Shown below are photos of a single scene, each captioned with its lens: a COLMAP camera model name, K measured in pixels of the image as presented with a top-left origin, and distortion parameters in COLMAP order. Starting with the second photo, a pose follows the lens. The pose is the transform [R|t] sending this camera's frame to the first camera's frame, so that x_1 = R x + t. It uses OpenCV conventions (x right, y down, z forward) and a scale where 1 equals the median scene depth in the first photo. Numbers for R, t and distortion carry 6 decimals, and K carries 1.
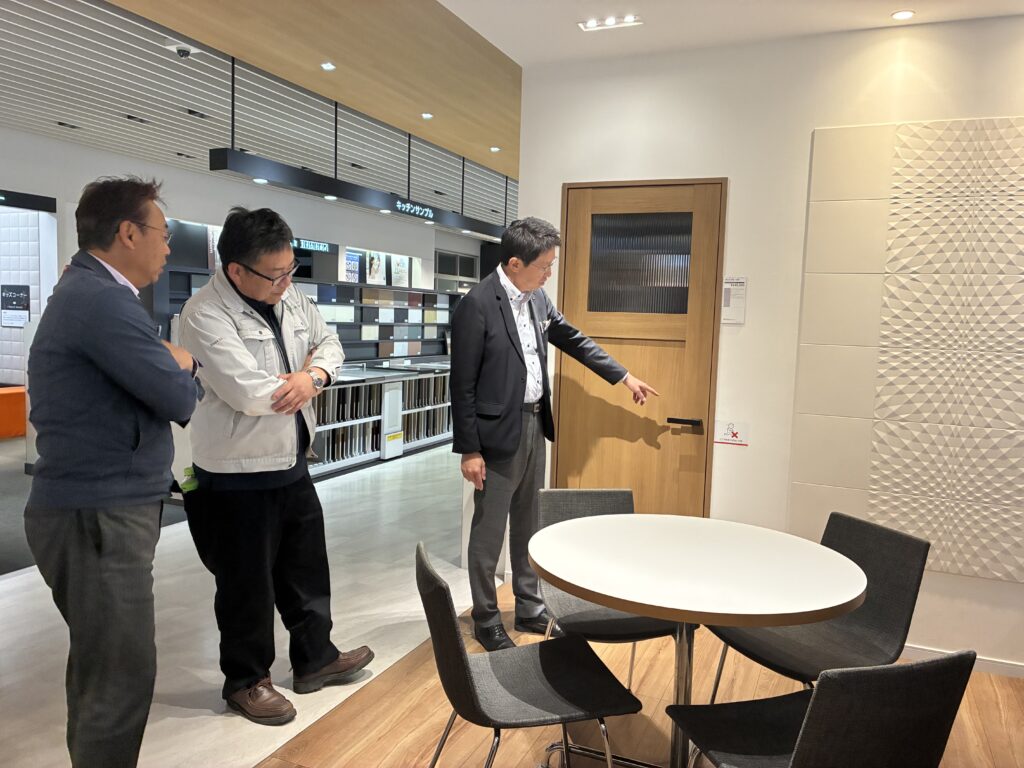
lens RADIAL K [[782.2, 0, 513.2], [0, 782.2, 383.3], [0, 0, 1]] dist [0.025658, 0.003368]
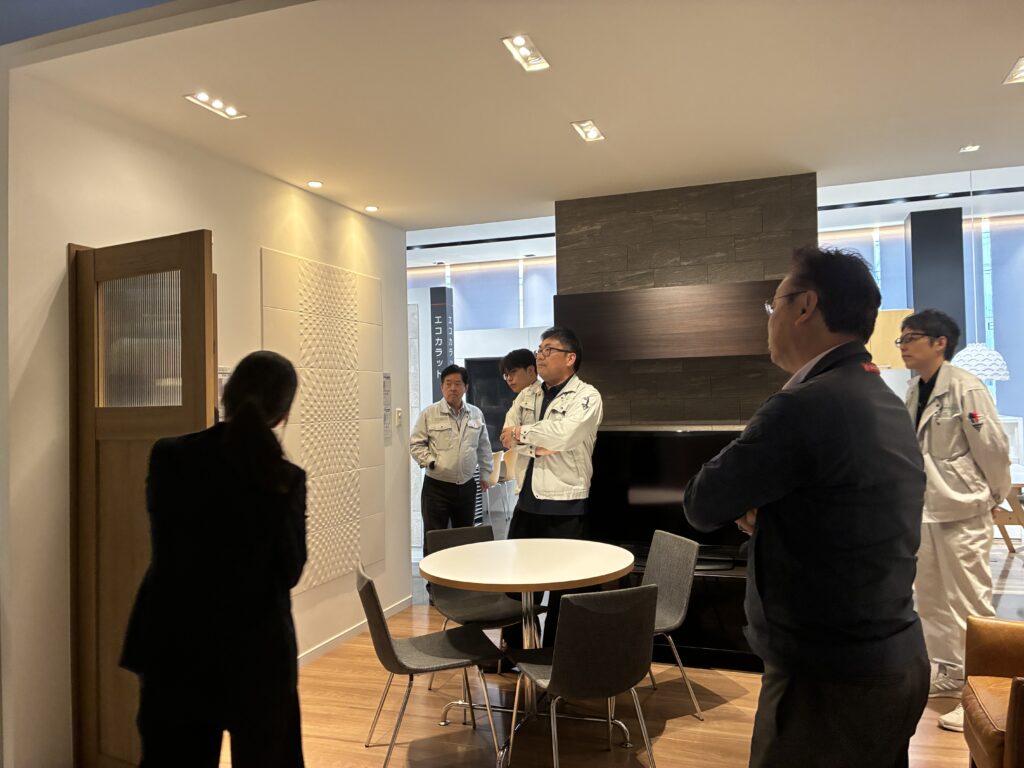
lens RADIAL K [[782.2, 0, 514.0], [0, 782.2, 380.9], [0, 0, 1]] dist [0.025658, 0.003368]
pose [[-0.068710, -0.009530, 0.997591, -0.873354], [0.105243, 0.994305, 0.016747, -0.102920], [-0.992070, 0.106140, -0.067316, 0.747581]]
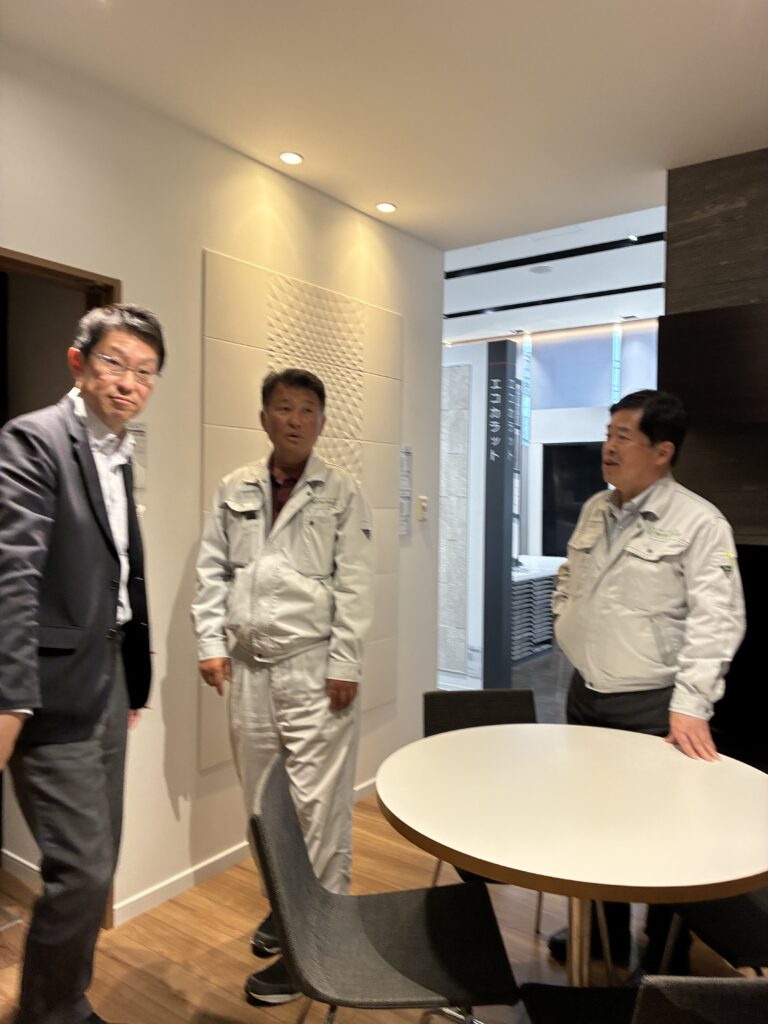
lens RADIAL K [[782.2, 0, 377.9], [0, 782.2, 507.4], [0, 0, 1]] dist [0.025658, 0.003368]
pose [[0.218688, -0.048278, 0.974600, -0.399006], [0.078325, 0.996421, 0.031784, -0.070210], [-0.972646, 0.069384, 0.221687, 0.688528]]
